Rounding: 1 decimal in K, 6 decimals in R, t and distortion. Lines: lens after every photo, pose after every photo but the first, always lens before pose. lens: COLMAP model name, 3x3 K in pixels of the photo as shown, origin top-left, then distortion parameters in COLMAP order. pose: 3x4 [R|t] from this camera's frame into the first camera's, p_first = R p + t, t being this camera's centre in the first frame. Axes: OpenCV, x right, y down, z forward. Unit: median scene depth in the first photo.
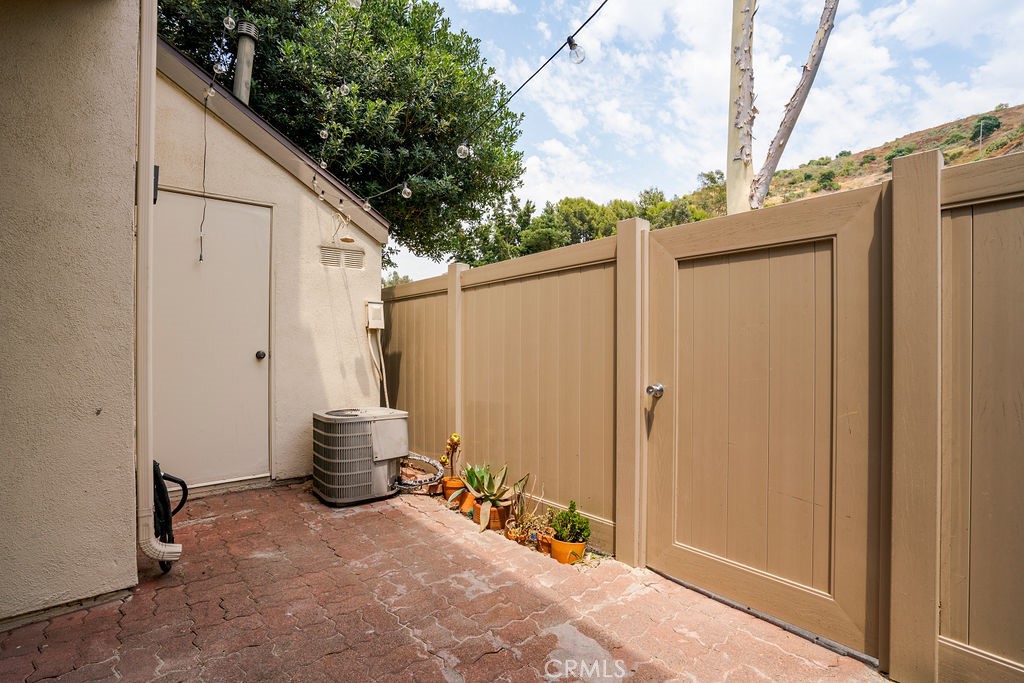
lens RADIAL K [[486.2, 0, 512.0], [0, 486.2, 341.5], [0, 0, 1]] dist [-0.022467, 0.000217]
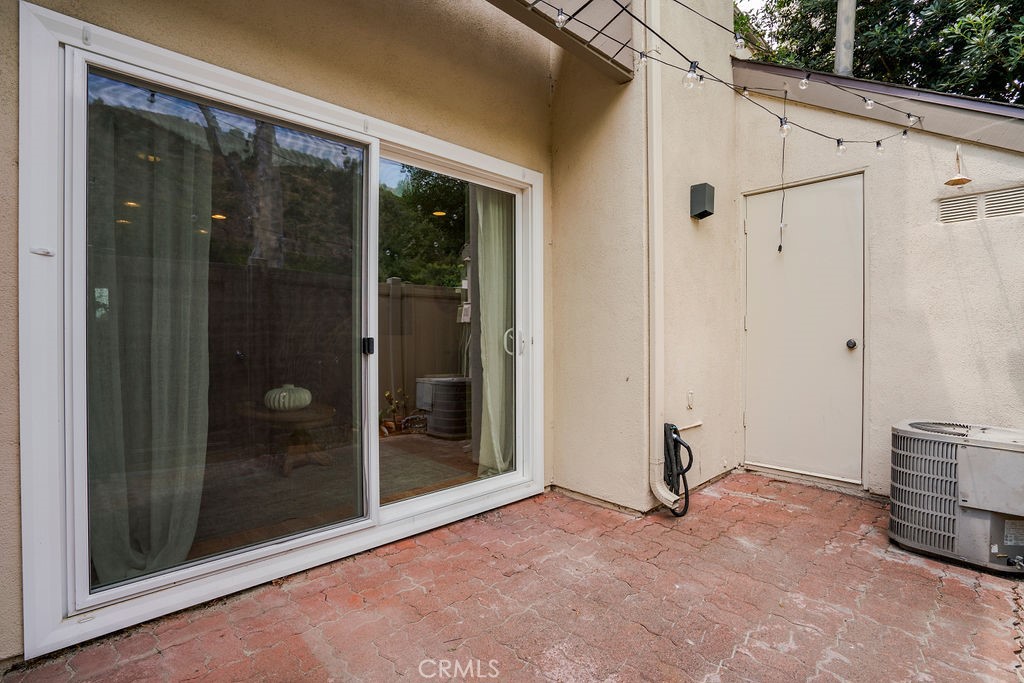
lens RADIAL K [[486.2, 0, 512.0], [0, 486.2, 341.5], [0, 0, 1]] dist [-0.022467, 0.000217]
pose [[0.035213, 0.007357, -0.999353, 0.370335], [0.006556, 0.999950, 0.007593, 0.013054], [0.999358, -0.006819, 0.035163, 0.387960]]
